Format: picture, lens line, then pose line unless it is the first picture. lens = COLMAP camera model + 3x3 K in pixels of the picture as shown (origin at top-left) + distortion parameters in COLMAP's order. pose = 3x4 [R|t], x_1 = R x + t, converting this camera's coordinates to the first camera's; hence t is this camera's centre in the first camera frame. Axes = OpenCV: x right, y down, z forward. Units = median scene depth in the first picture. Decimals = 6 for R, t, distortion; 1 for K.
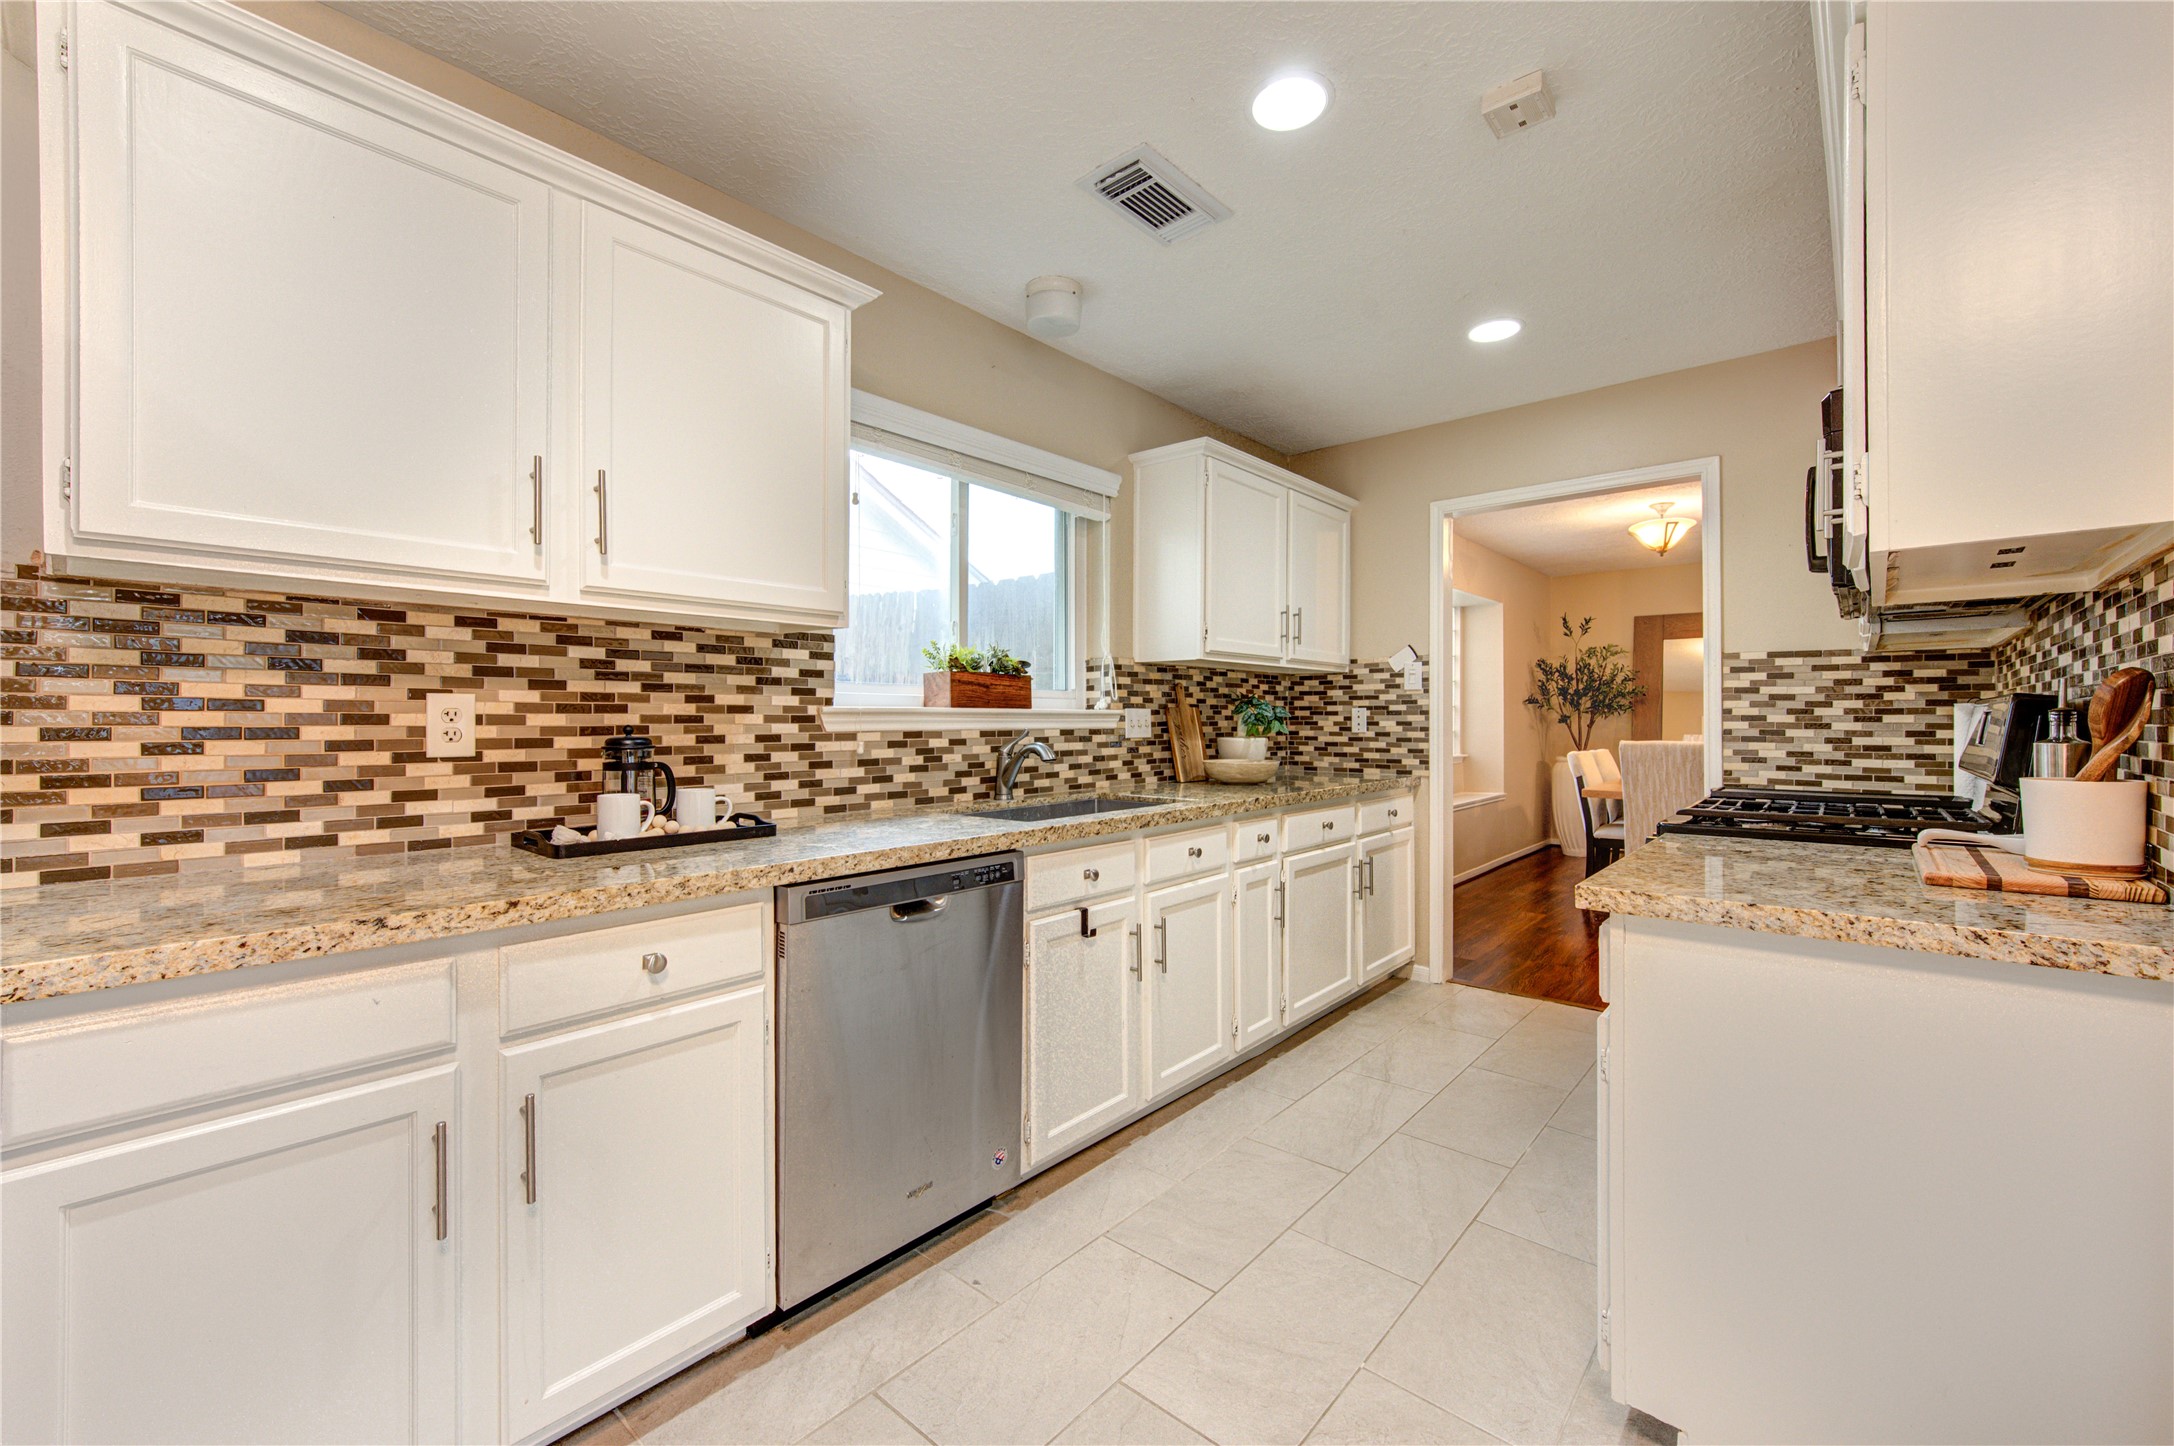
lens RADIAL K [[880.1, 0, 1087.3], [0, 880.1, 719.7], [0, 0, 1]] dist [0.003512, -0.000524]
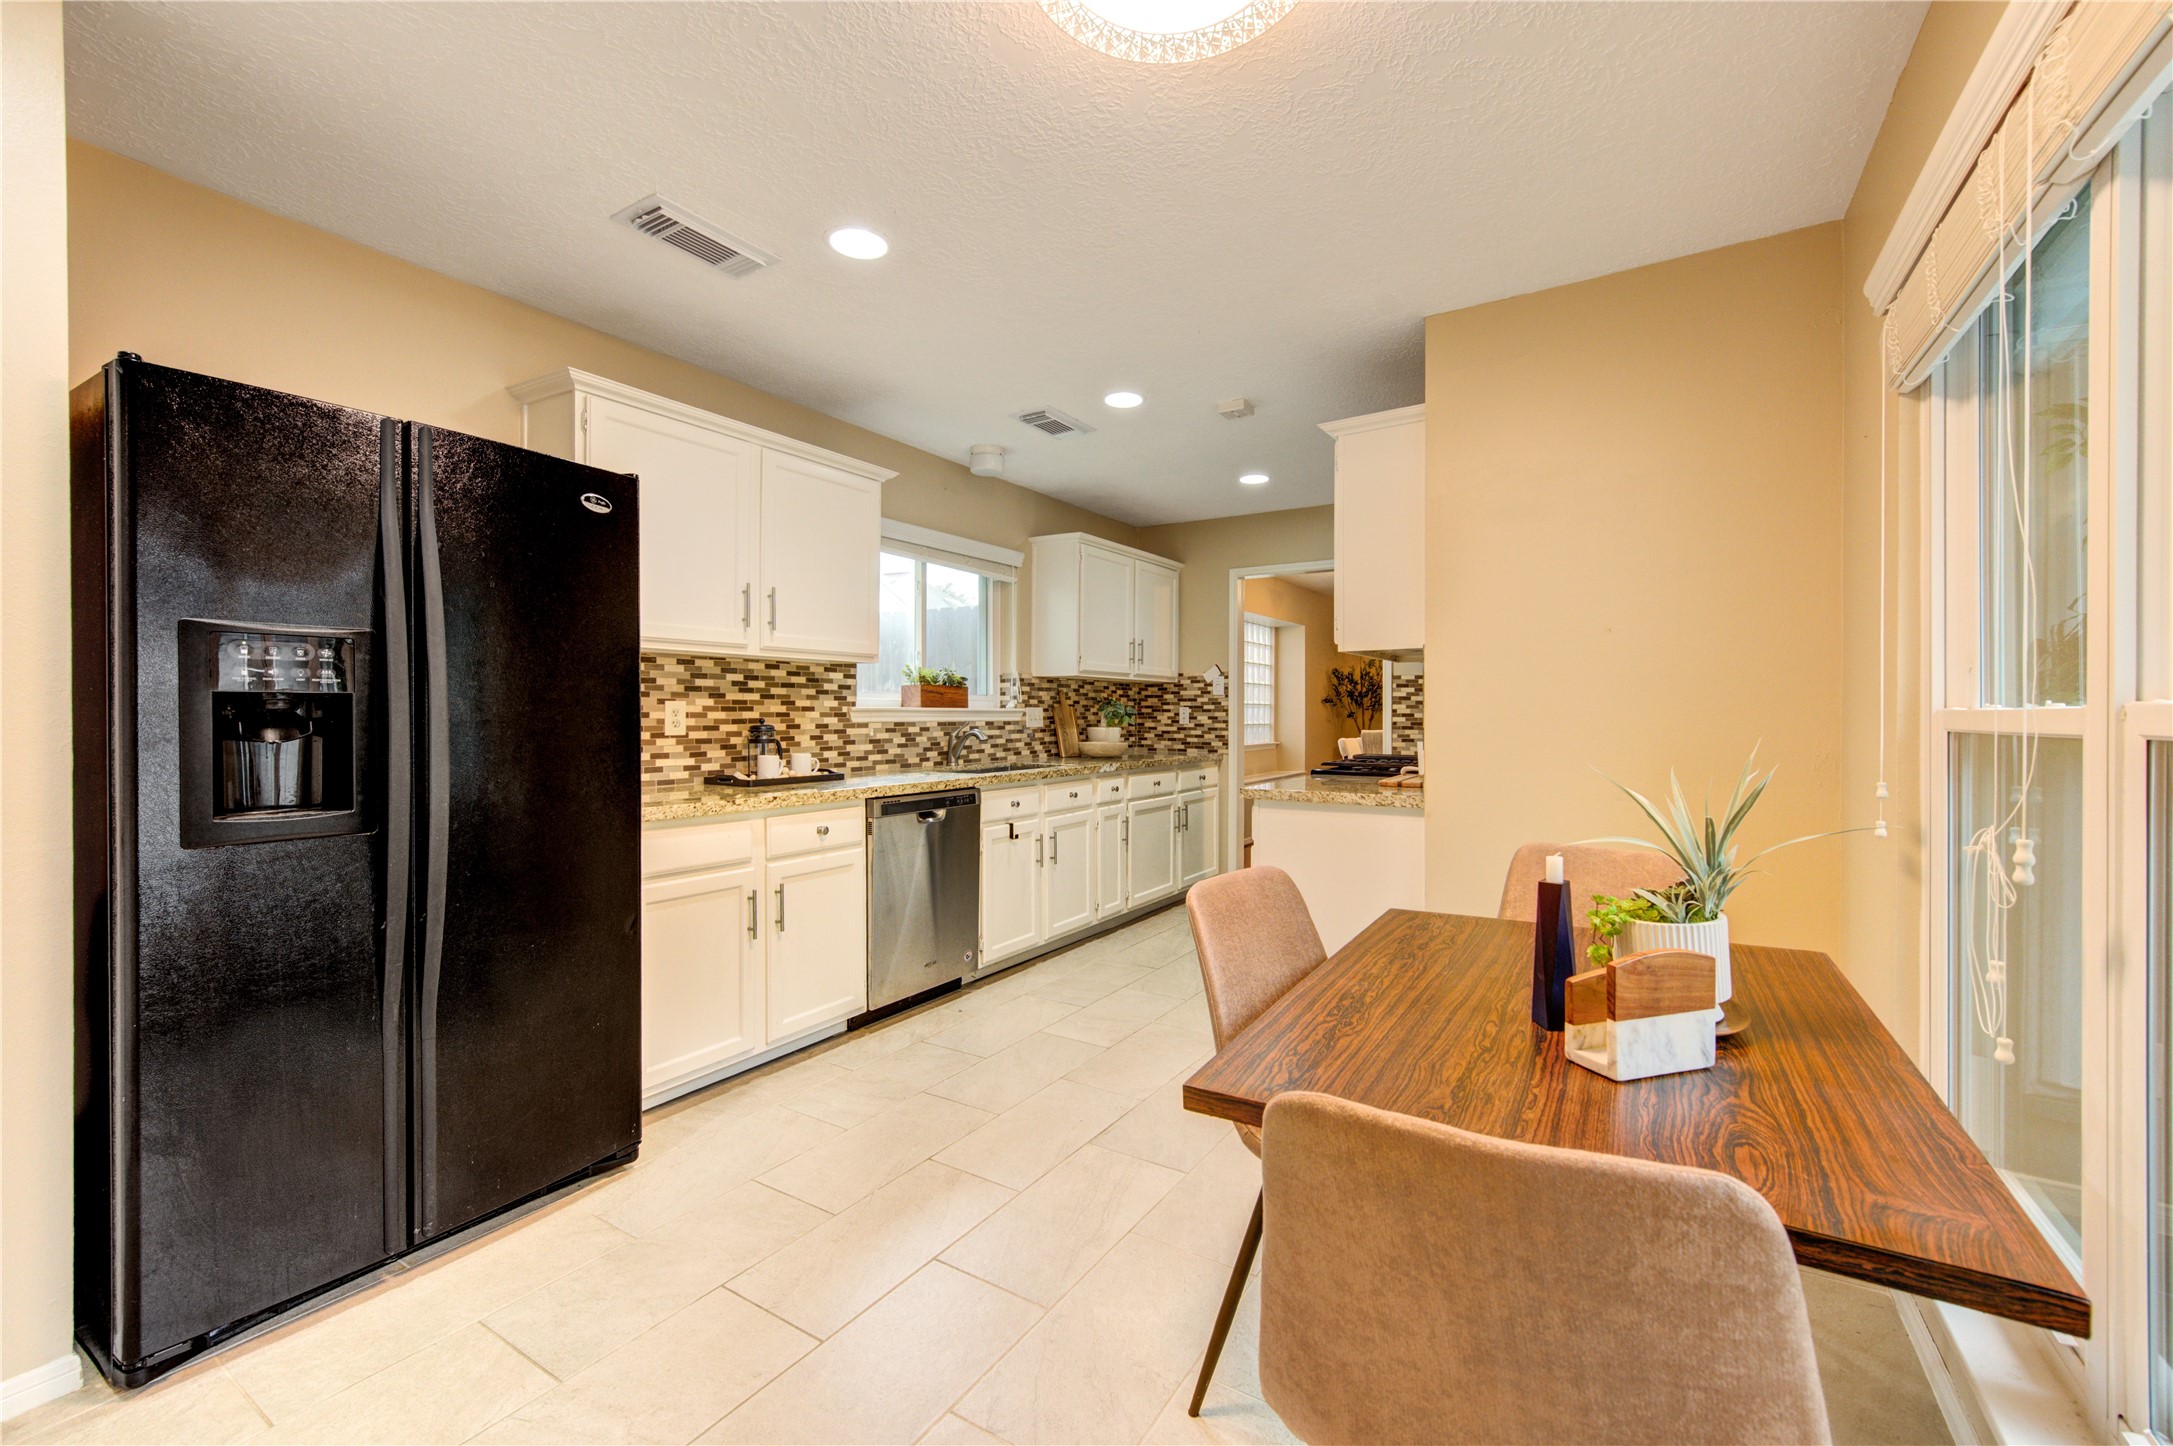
lens RADIAL K [[879.6, 0, 1104.4], [0, 879.6, 722.9], [0, 0, 1]] dist [0.003512, -0.000524]
pose [[0.986520, 0.000757, 0.163642, -0.083900], [-0.002531, 0.999940, 0.010636, -0.003416], [-0.163624, -0.010907, 0.986463, -0.592372]]
